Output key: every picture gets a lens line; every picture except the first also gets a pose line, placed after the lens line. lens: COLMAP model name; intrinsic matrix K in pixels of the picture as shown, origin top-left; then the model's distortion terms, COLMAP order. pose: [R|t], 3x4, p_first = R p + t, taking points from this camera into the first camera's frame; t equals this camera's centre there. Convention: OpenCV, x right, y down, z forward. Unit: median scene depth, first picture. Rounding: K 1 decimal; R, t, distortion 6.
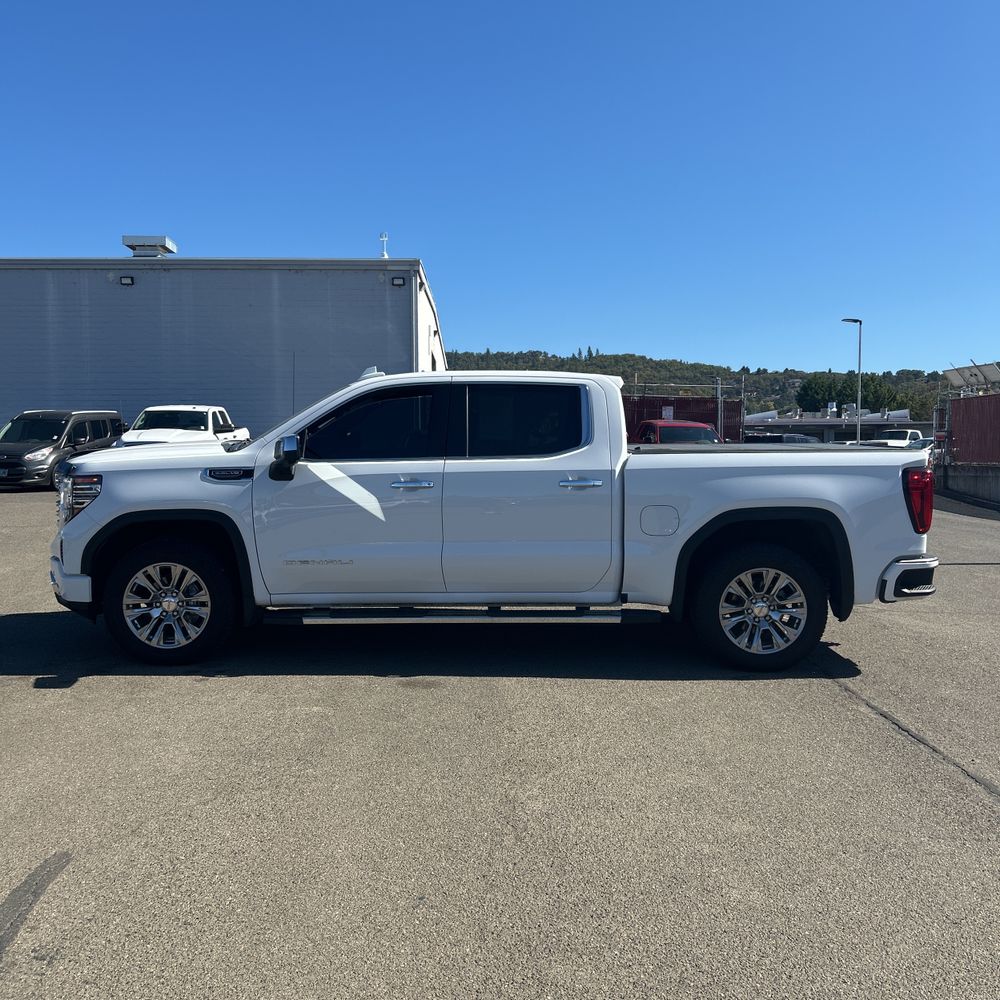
lens RADIAL K [[1008.7, 0, 499.6], [0, 1008.7, 499.8], [0, 0, 1]] dist [0.015732, 0.000000]
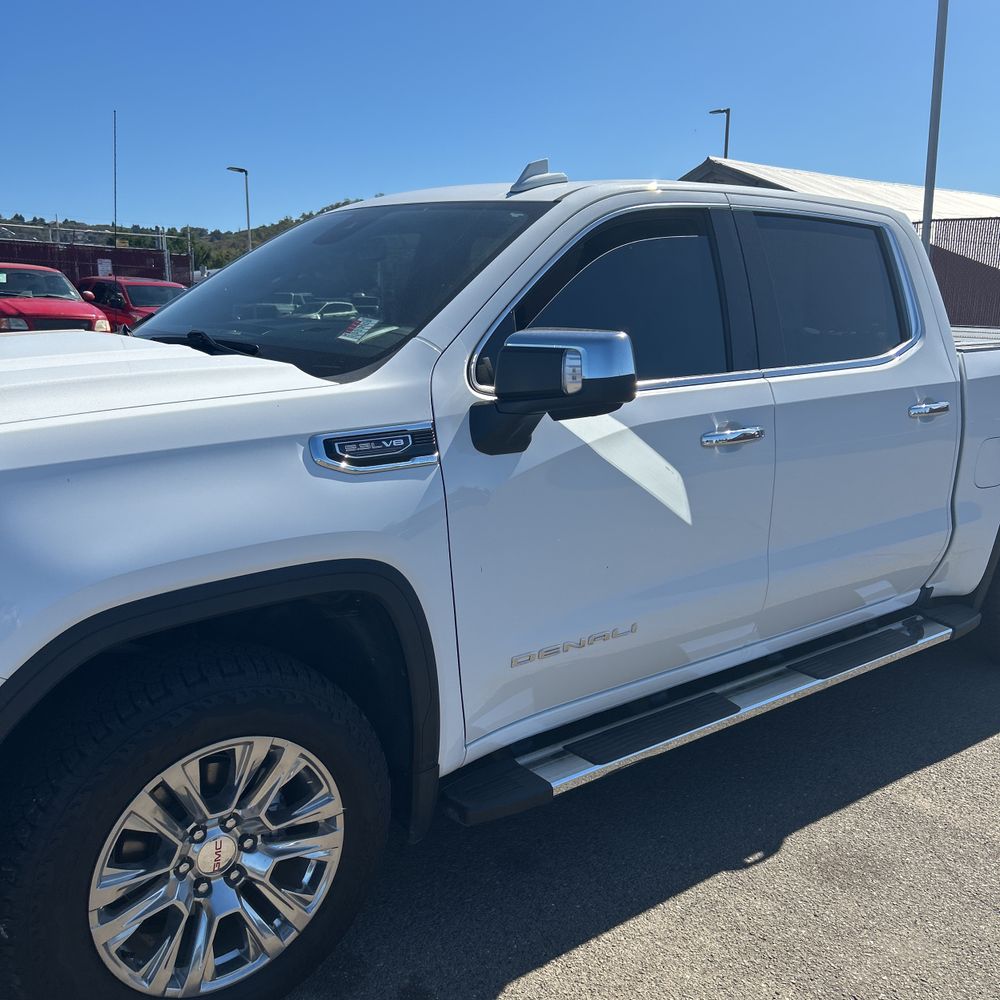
lens RADIAL K [[1008.7, 0, 496.5], [0, 1008.7, 500.7], [0, 0, 1]] dist [0.015732, 0.000000]
pose [[0.787572, -0.117909, 0.604837, -0.440408], [0.033055, 0.988194, 0.149601, -0.056838], [-0.615336, -0.097829, 0.782171, 0.698475]]
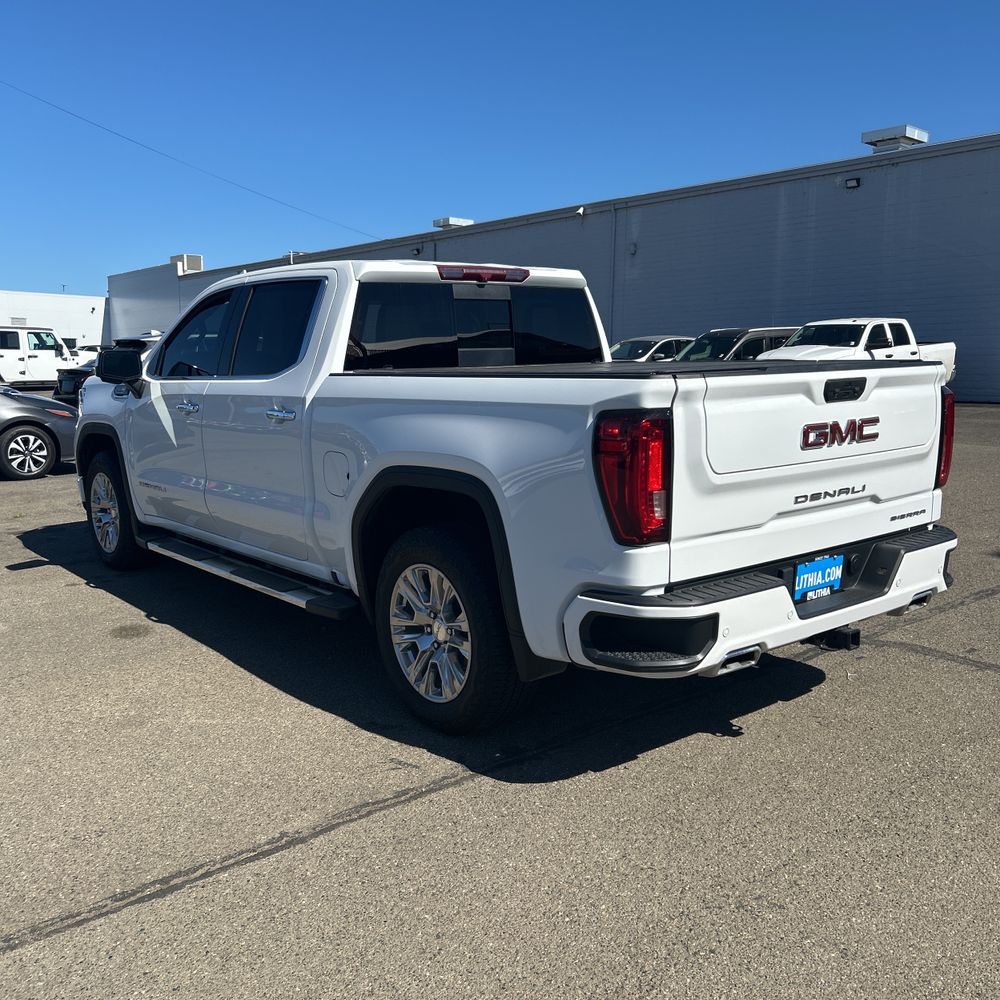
lens RADIAL K [[1008.7, 0, 480.3], [0, 1008.7, 515.5], [0, 0, 1]] dist [0.015732, 0.000000]
pose [[0.618509, 0.119156, -0.776691, 0.751061], [-0.044723, 0.992172, 0.116599, -0.035216], [0.784504, -0.037382, 0.618996, 0.643453]]
